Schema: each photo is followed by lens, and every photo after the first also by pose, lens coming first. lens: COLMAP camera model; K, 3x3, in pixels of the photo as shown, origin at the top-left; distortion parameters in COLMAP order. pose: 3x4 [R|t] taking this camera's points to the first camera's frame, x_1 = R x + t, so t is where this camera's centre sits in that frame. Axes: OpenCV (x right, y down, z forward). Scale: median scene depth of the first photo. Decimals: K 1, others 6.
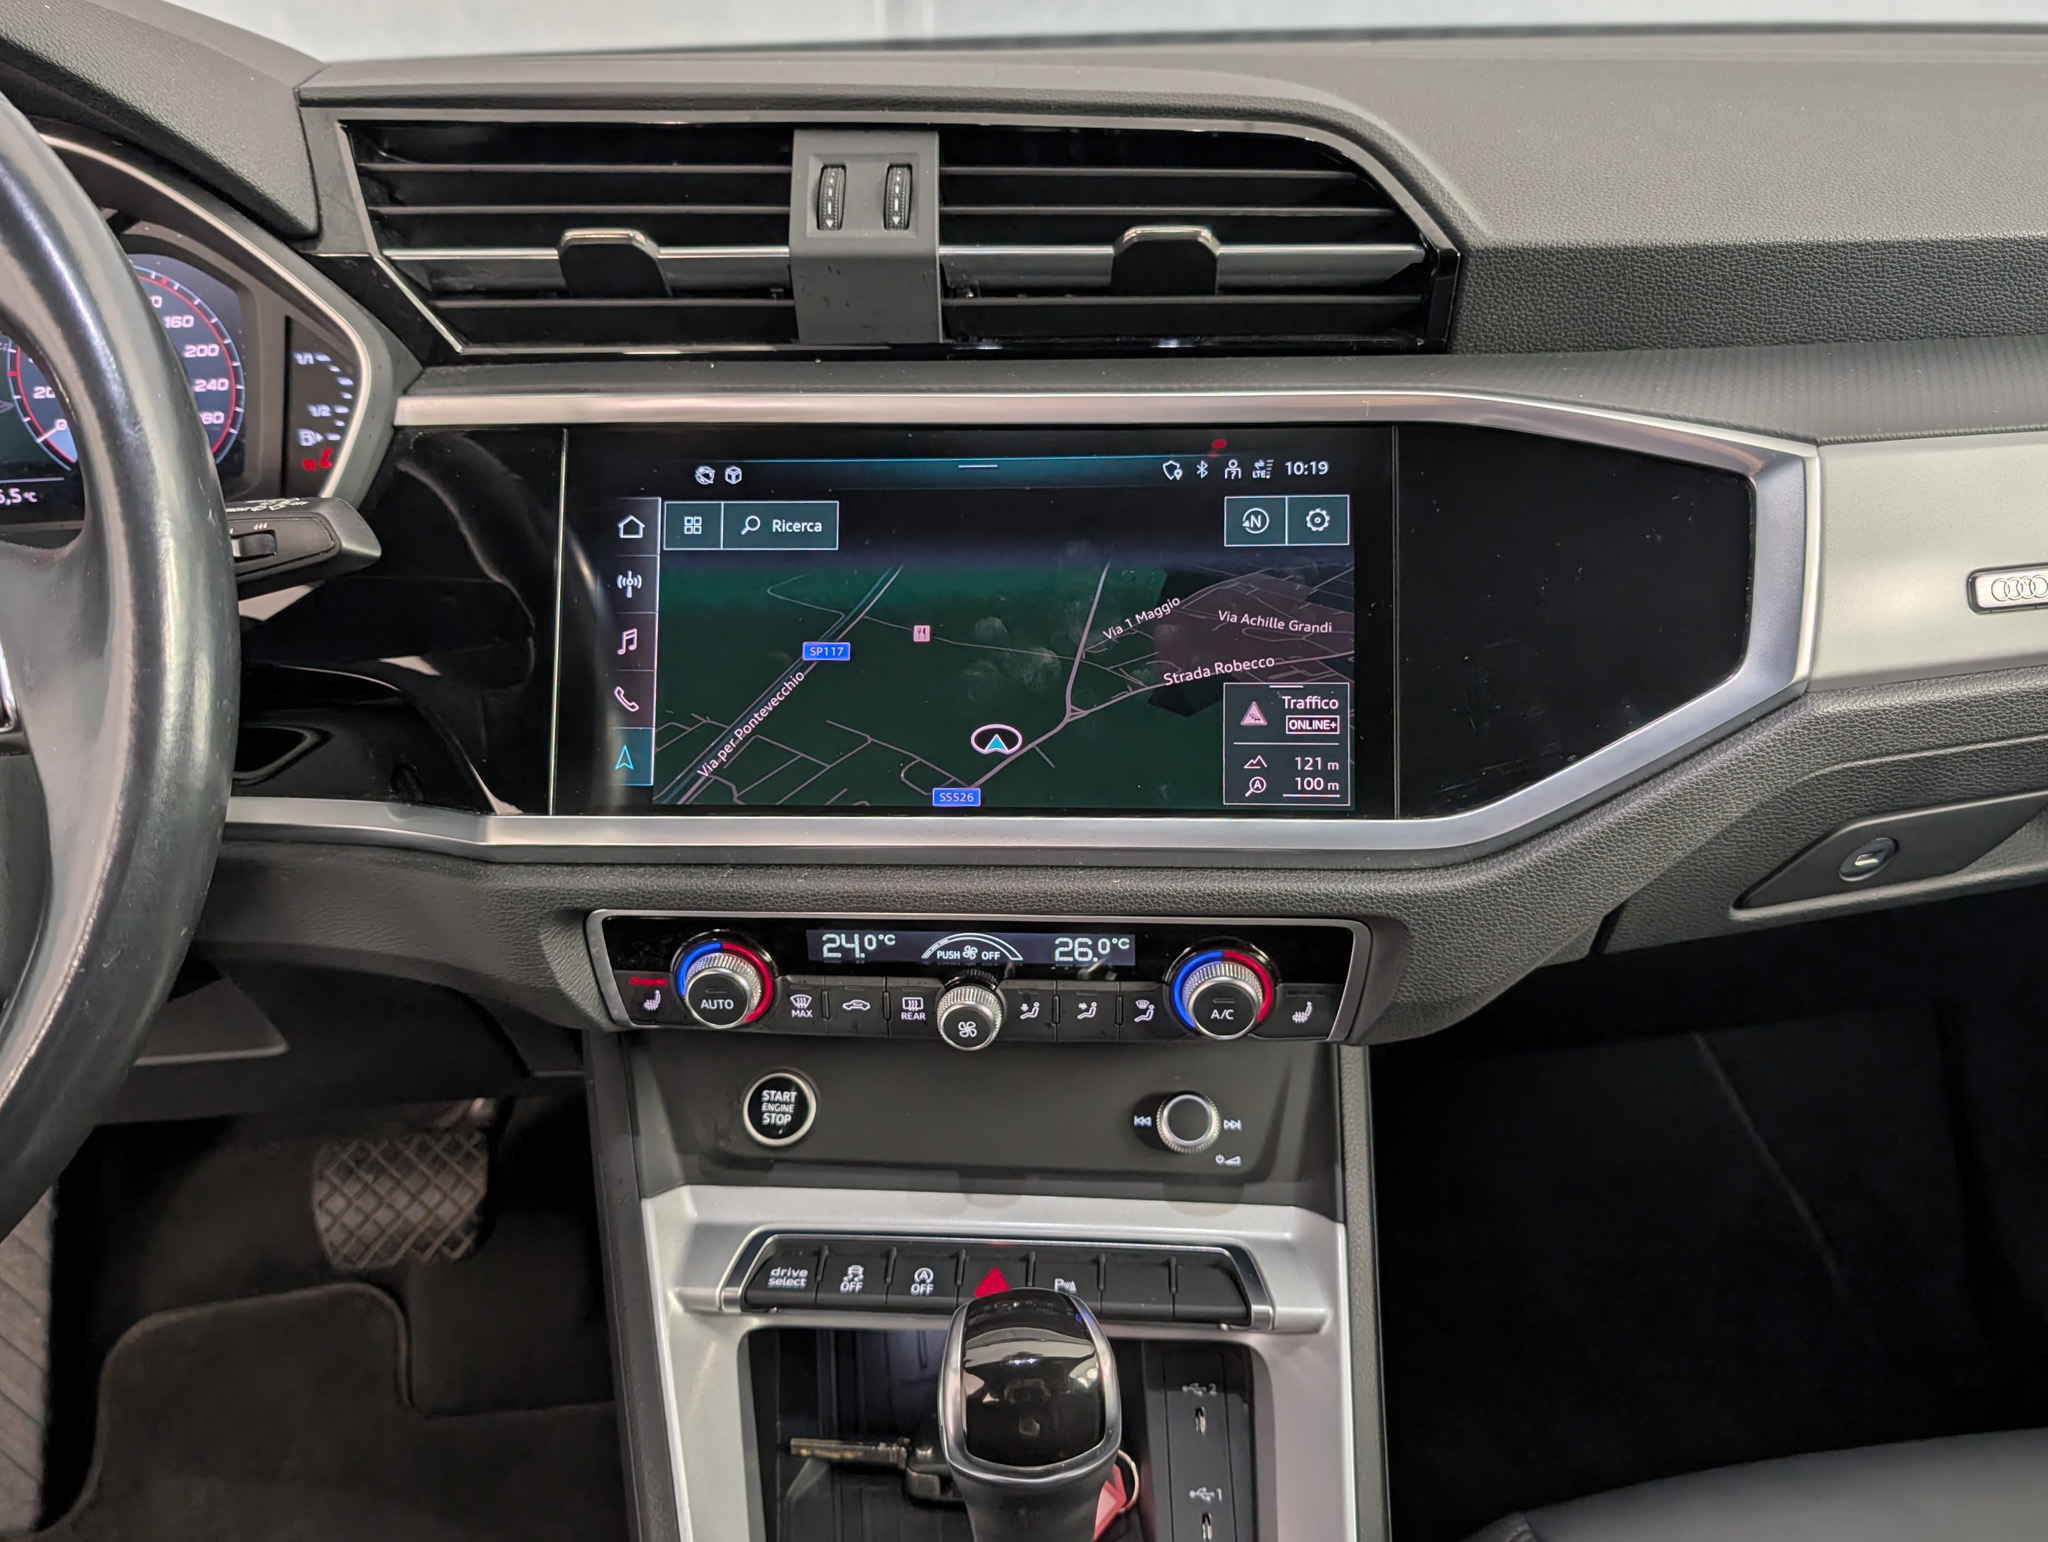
lens RADIAL K [[1630.2, 0, 1024.0], [0, 1630.2, 771.0], [0, 0, 1]] dist [0.002239, -0.006229]
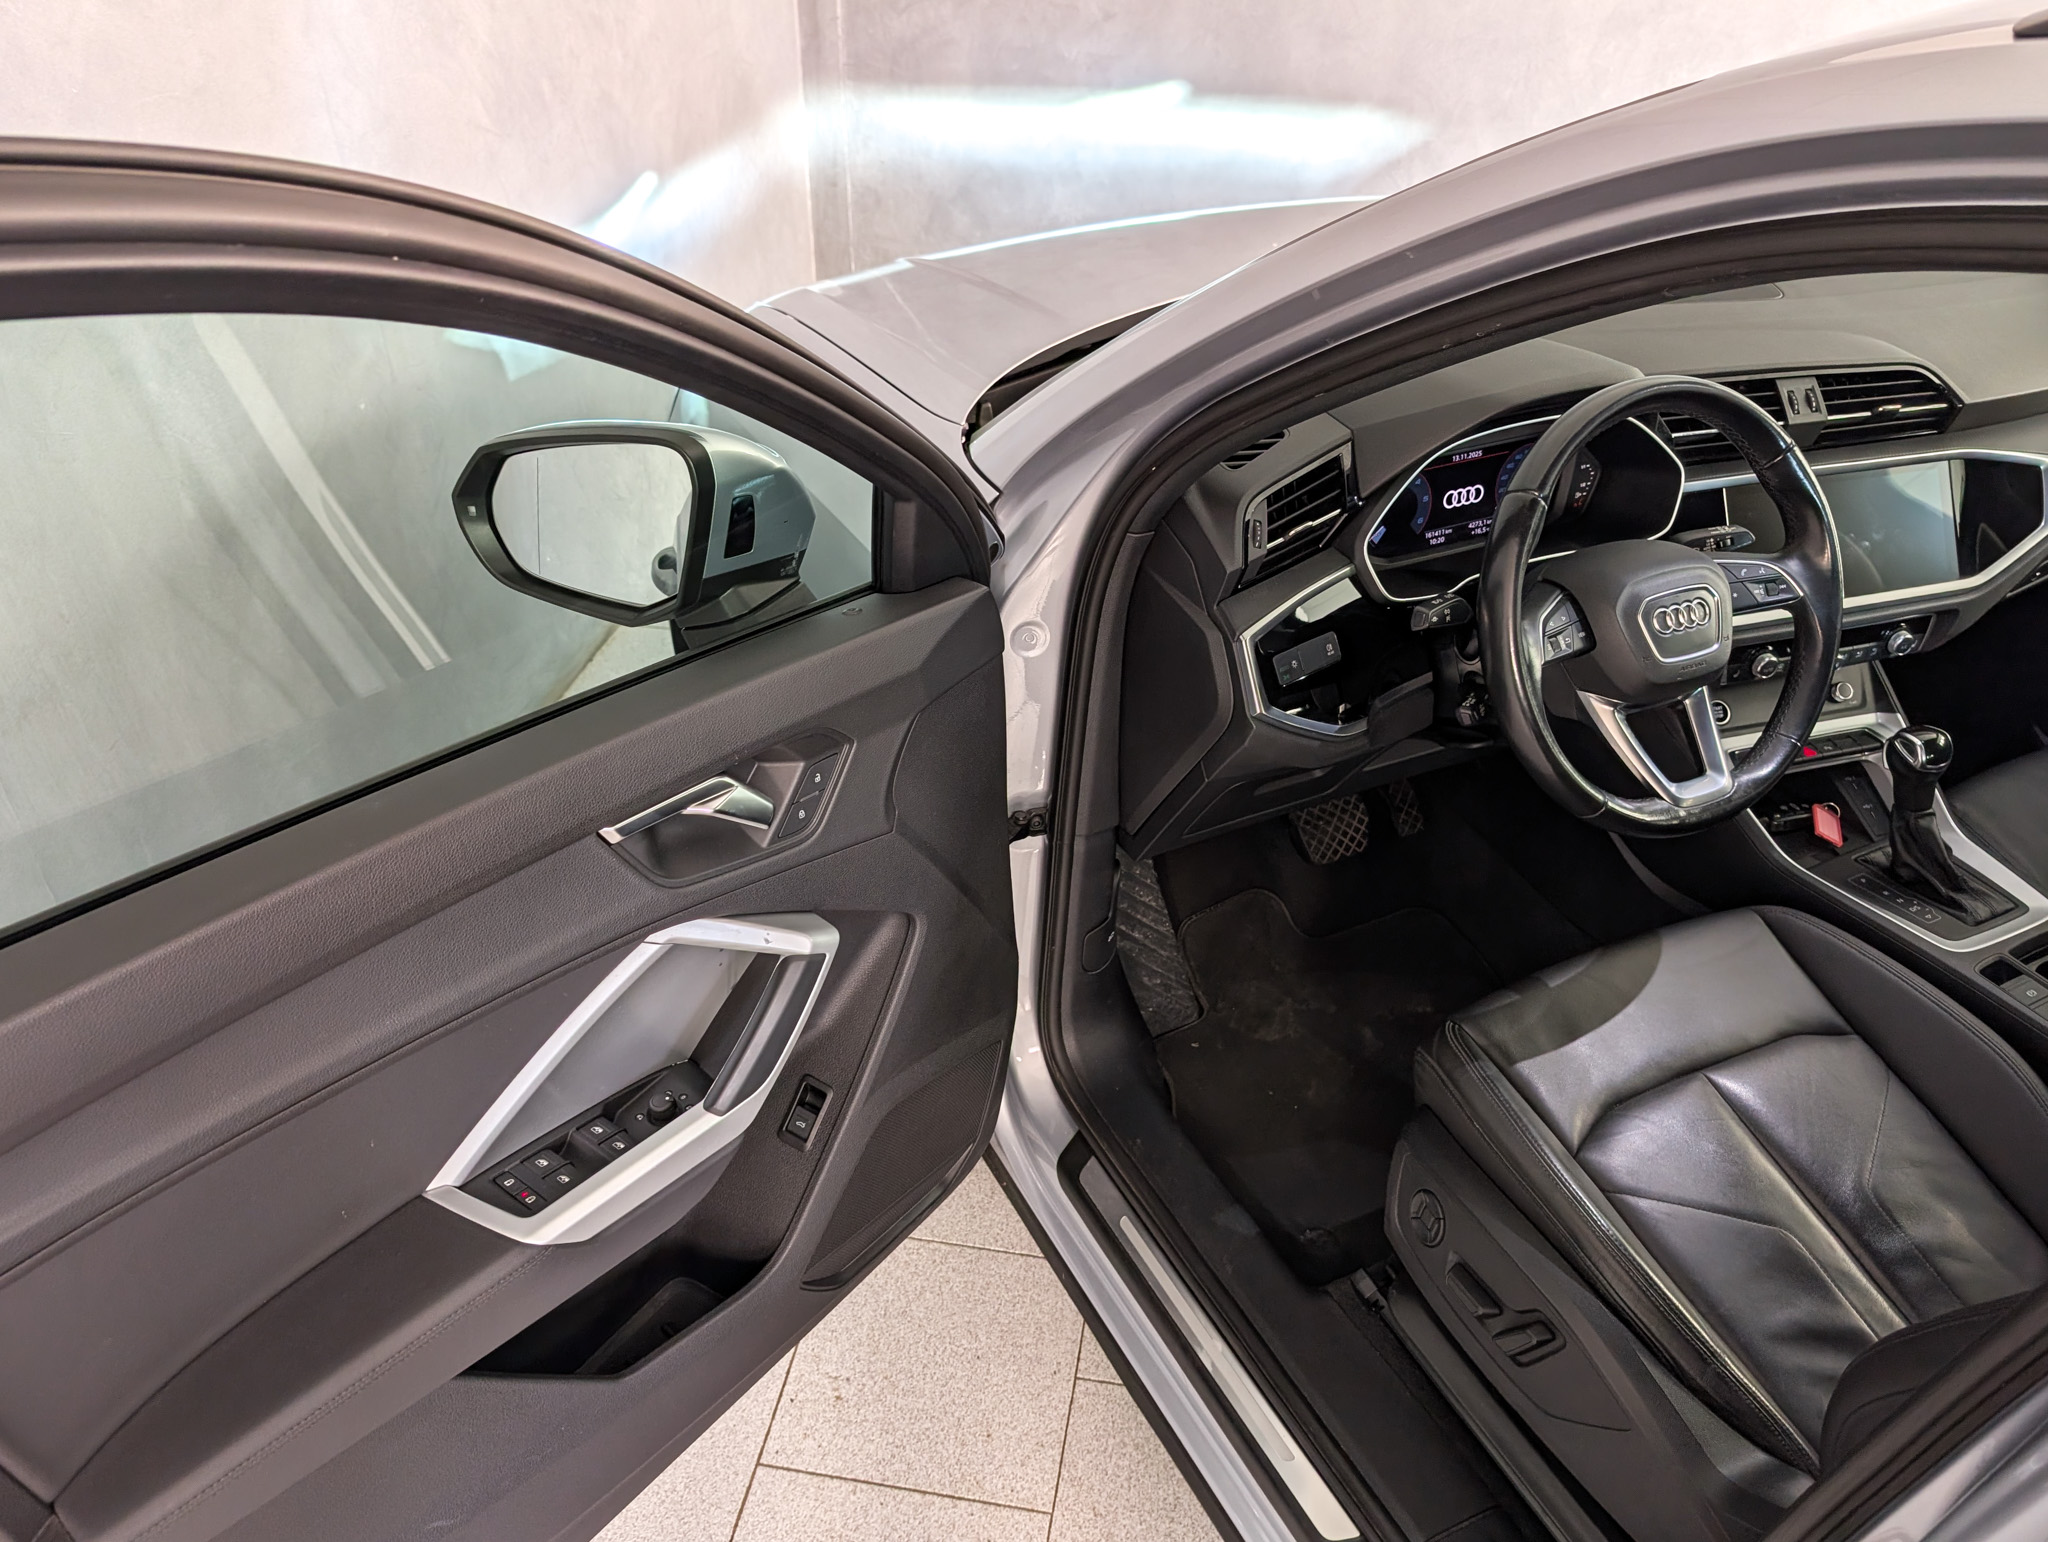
lens RADIAL K [[1554.2, 0, 1025.8], [0, 1554.2, 784.2], [0, 0, 1]] dist [0.019843, -0.004545]
pose [[0.930107, -0.166066, 0.327602, -2.499295], [0.118980, 0.980080, 0.159018, -0.280546], [-0.347484, -0.108925, 0.931338, -1.289263]]
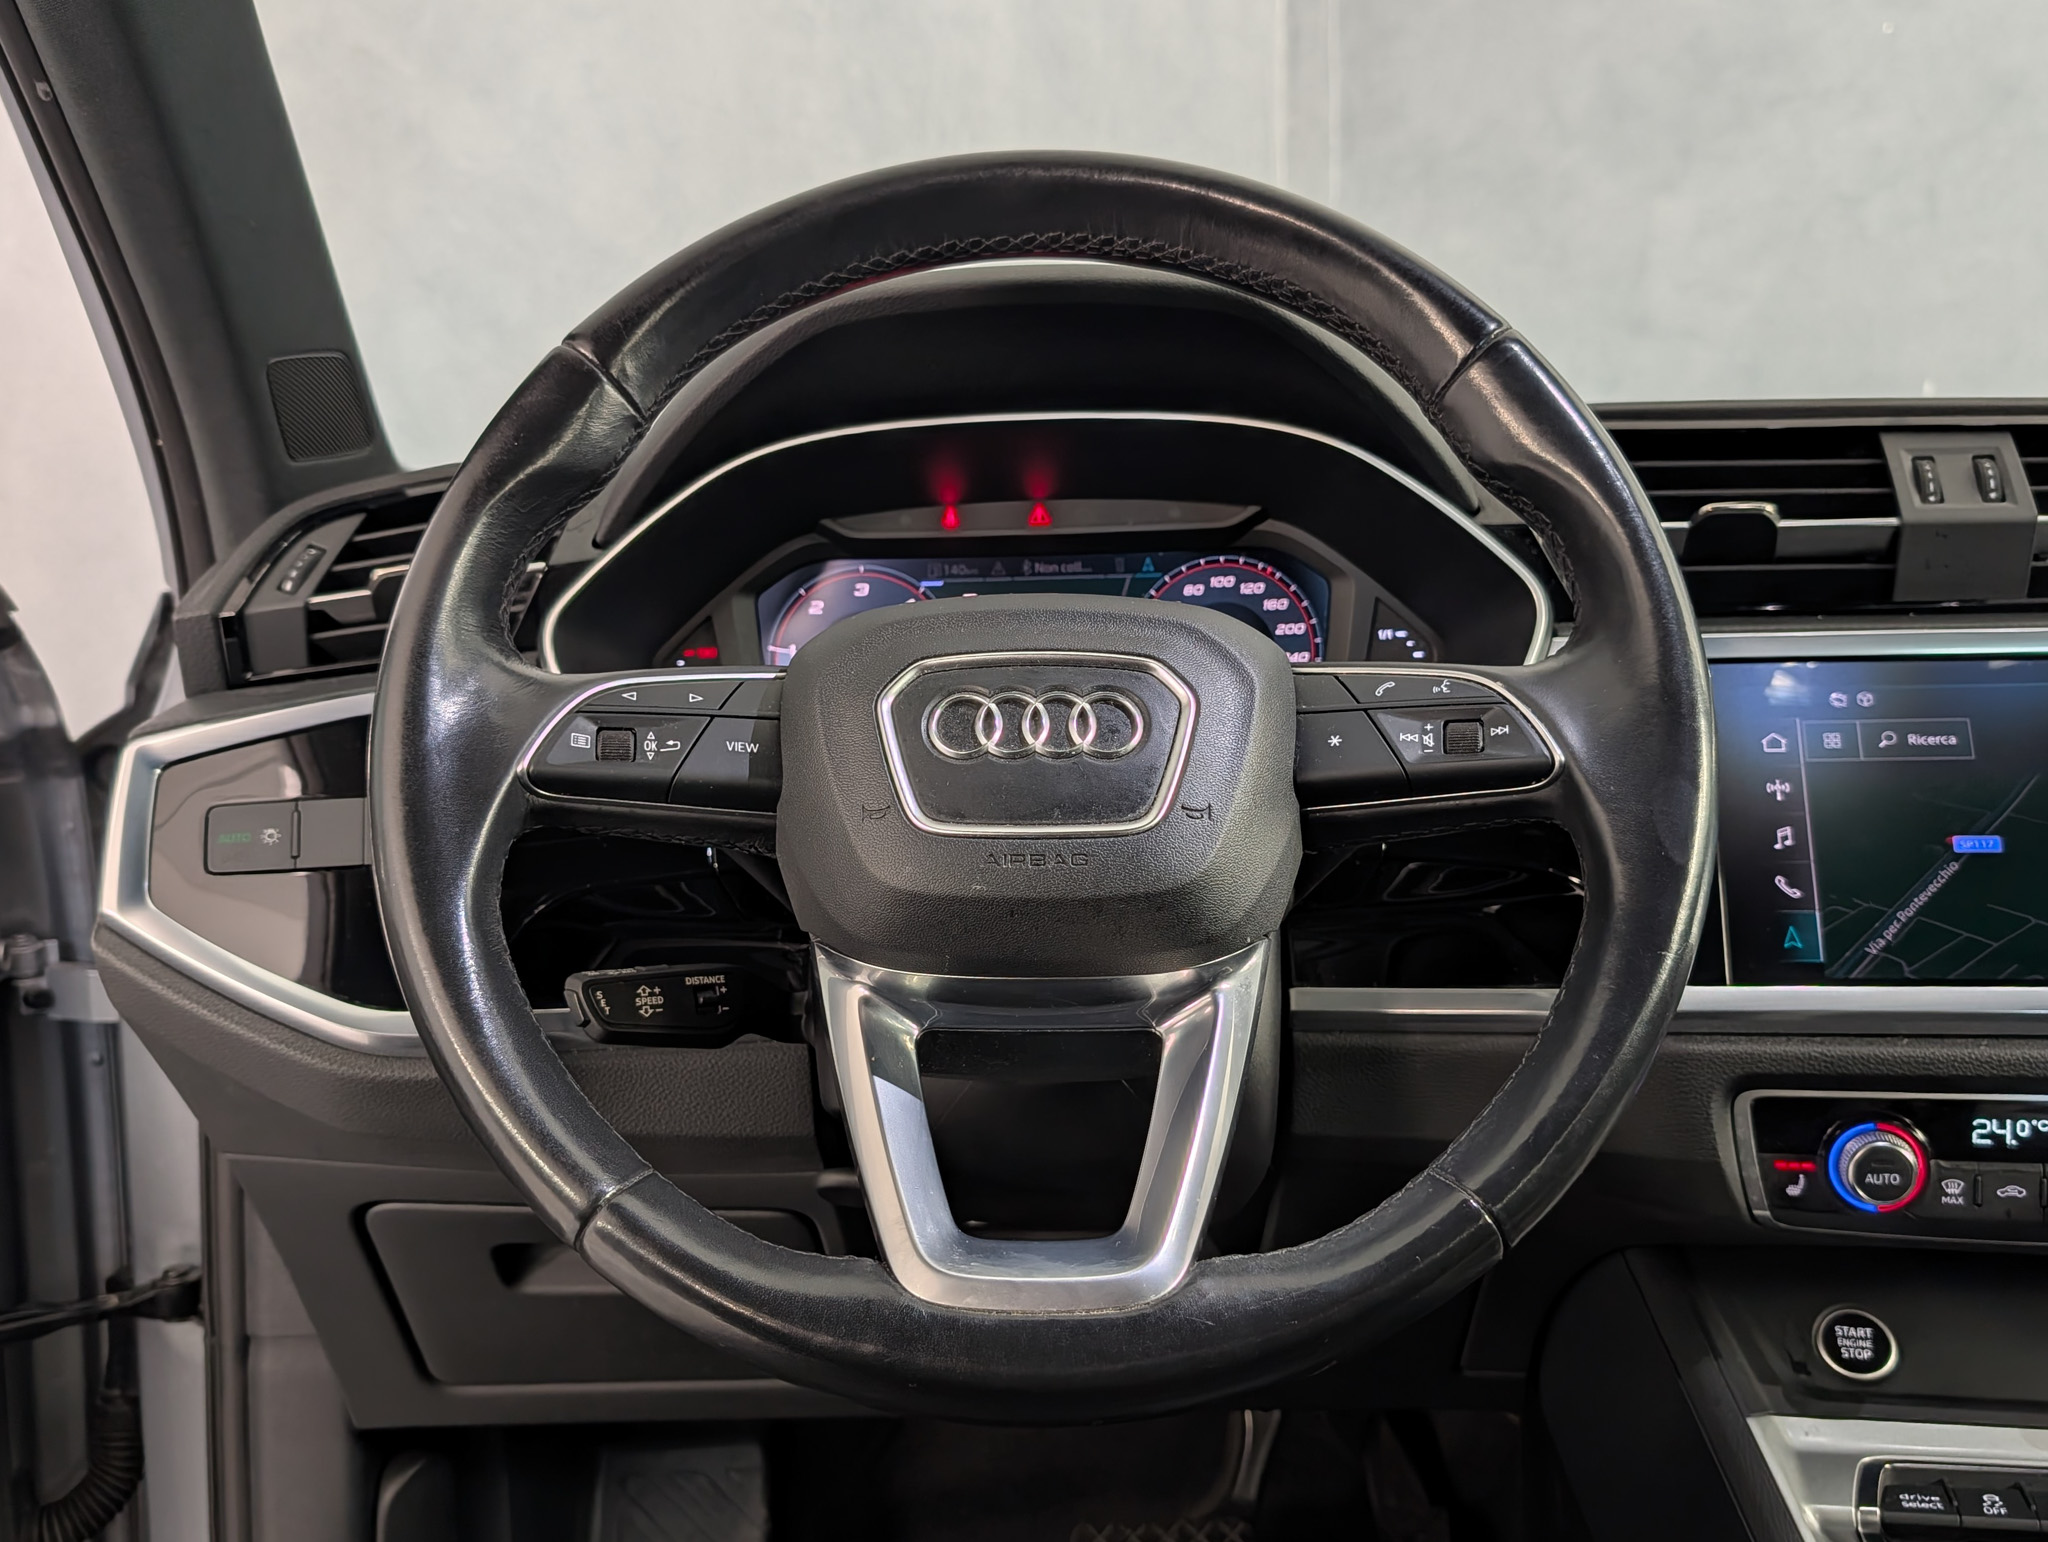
lens RADIAL K [[1917.9, 0, 1020.8], [0, 1917.9, 715.8], [0, 0, 1]] dist [-0.144337, 0.245421]
pose [[0.990883, 0.005787, -0.134601, -0.575444], [-0.051977, 0.938154, -0.342295, 0.305249], [0.124295, 0.346170, 0.929902, -0.288883]]
